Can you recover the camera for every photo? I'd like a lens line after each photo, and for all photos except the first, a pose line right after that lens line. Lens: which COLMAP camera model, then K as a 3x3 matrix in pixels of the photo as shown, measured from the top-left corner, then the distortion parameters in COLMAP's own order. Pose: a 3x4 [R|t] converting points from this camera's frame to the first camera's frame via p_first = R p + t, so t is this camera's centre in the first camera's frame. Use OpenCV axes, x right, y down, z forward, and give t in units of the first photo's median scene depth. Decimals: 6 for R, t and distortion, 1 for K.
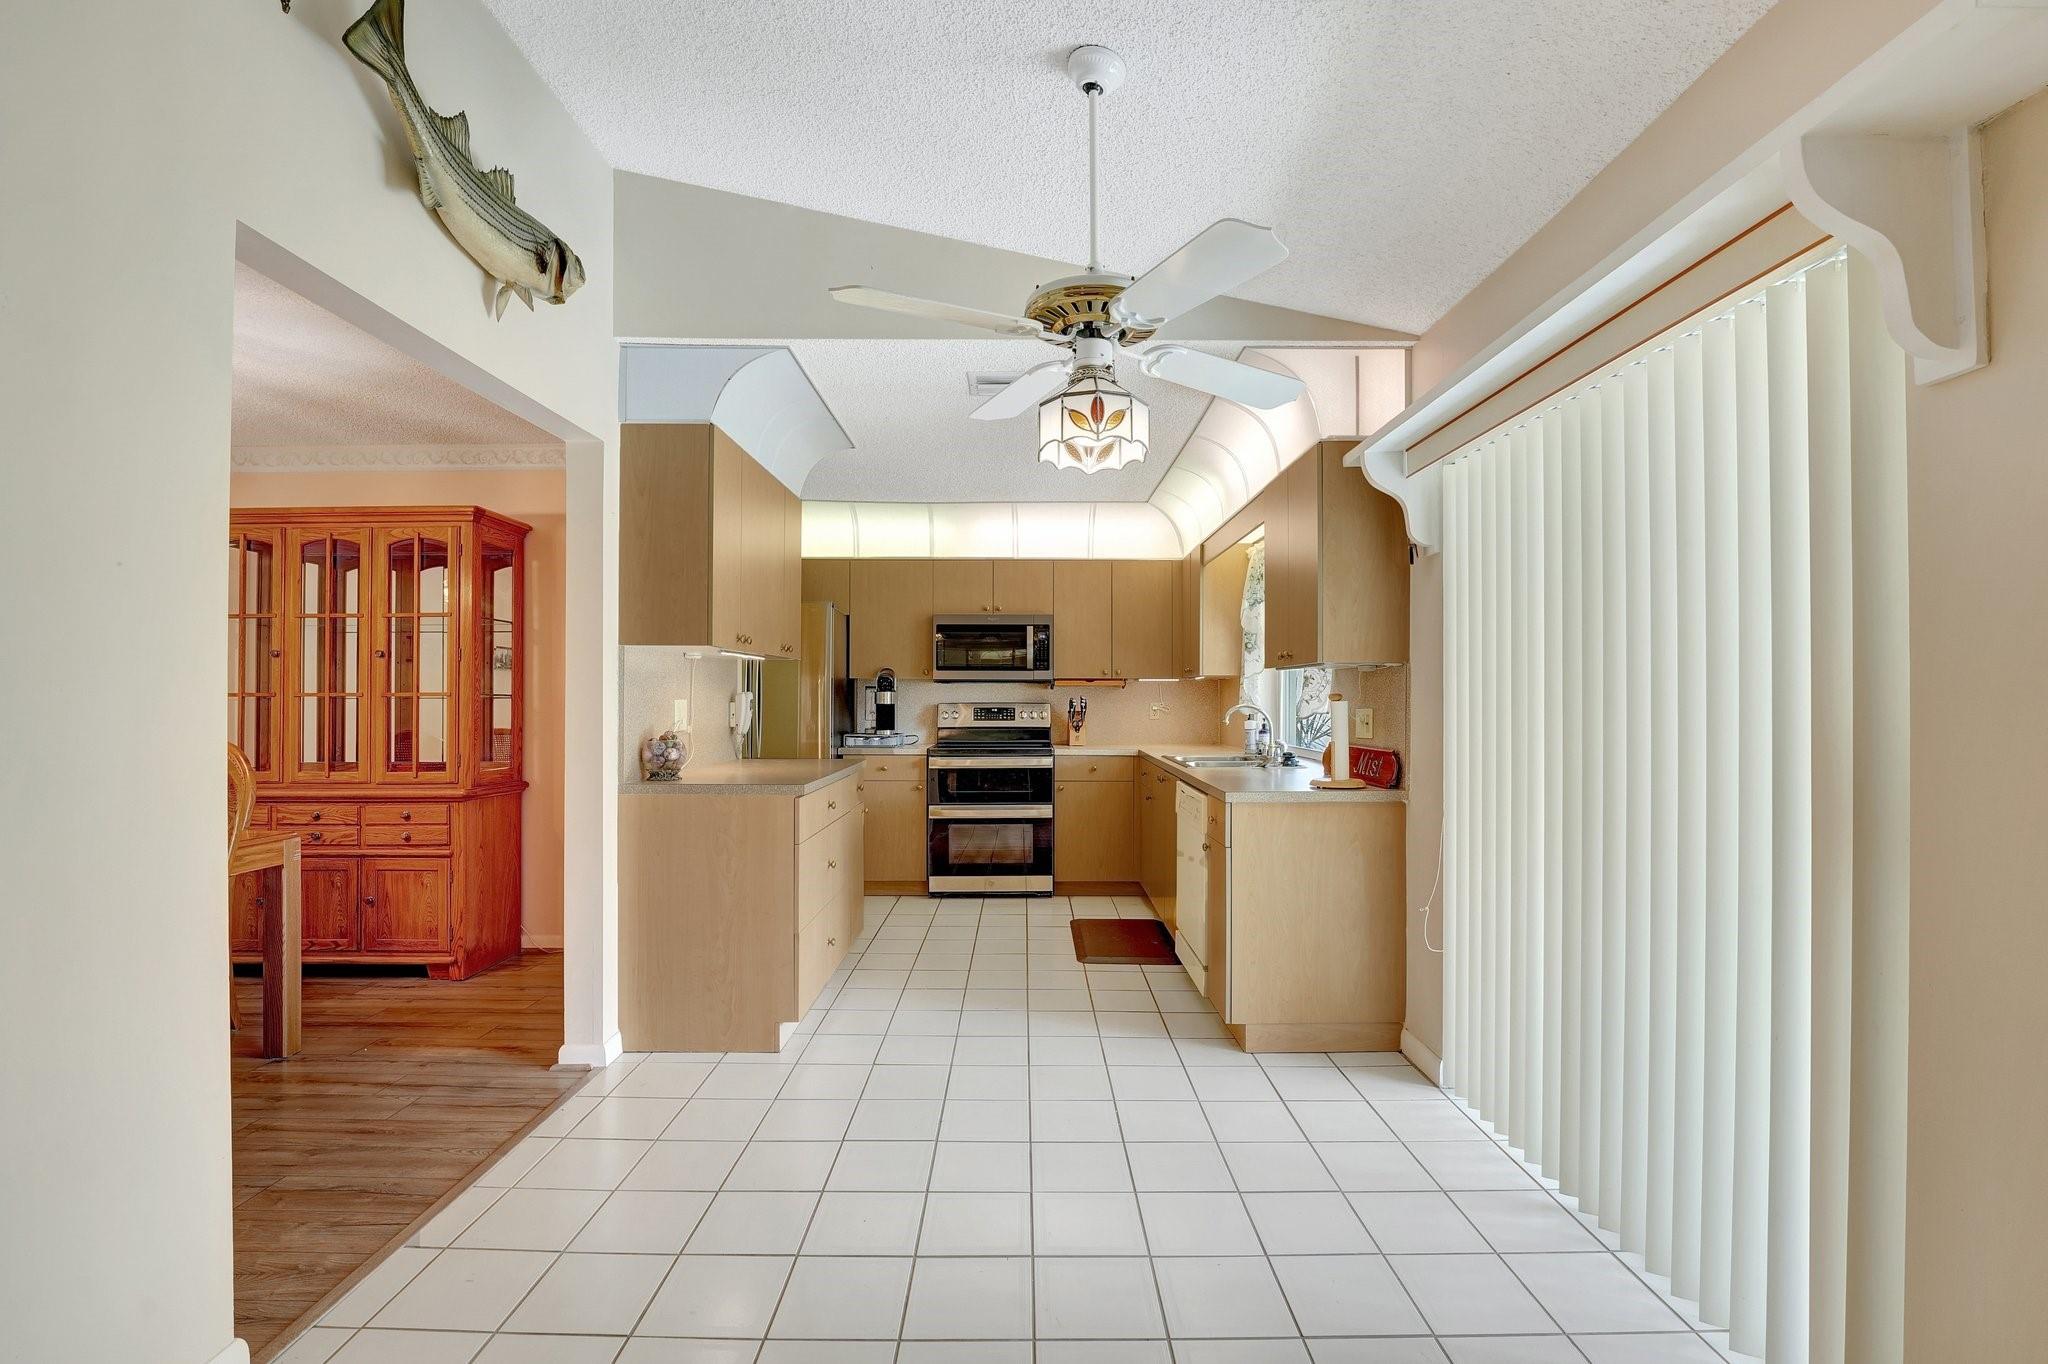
lens RADIAL K [[891.7, 0, 1027.5], [0, 891.7, 687.6], [0, 0, 1]] dist [-0.022843, 0.001886]
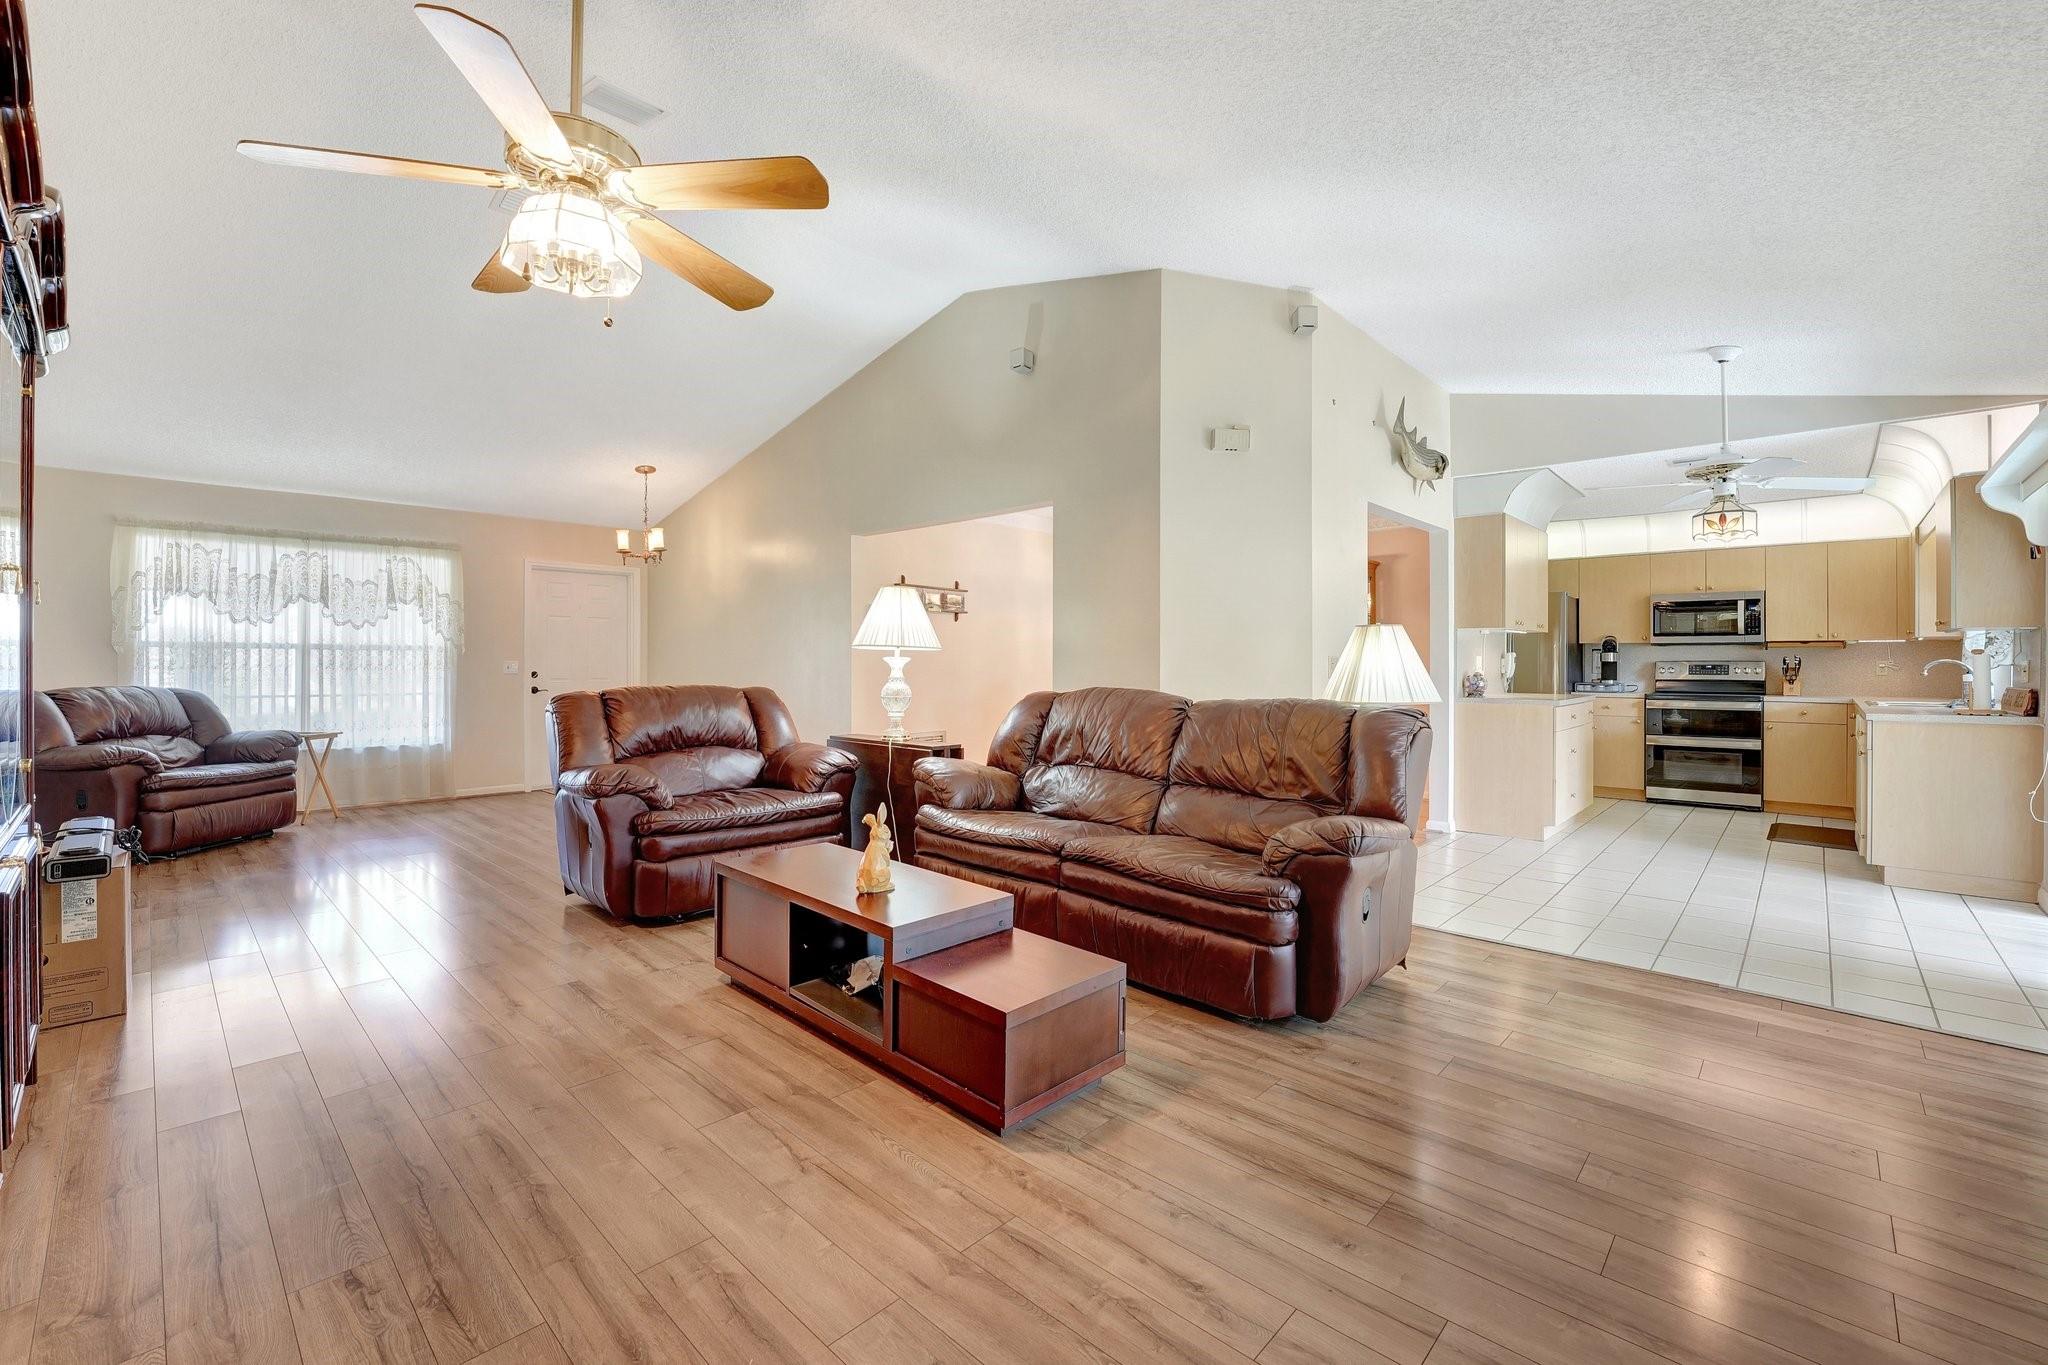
lens RADIAL K [[865.3, 0, 1022.8], [0, 865.3, 661.2], [0, 0, 1]] dist [-0.020904, 0.000249]
pose [[0.727306, -0.000810, -0.686313, 0.093757], [0.005262, 0.999976, 0.004396, 0.007282], [0.686293, -0.006809, 0.727293, -0.606957]]
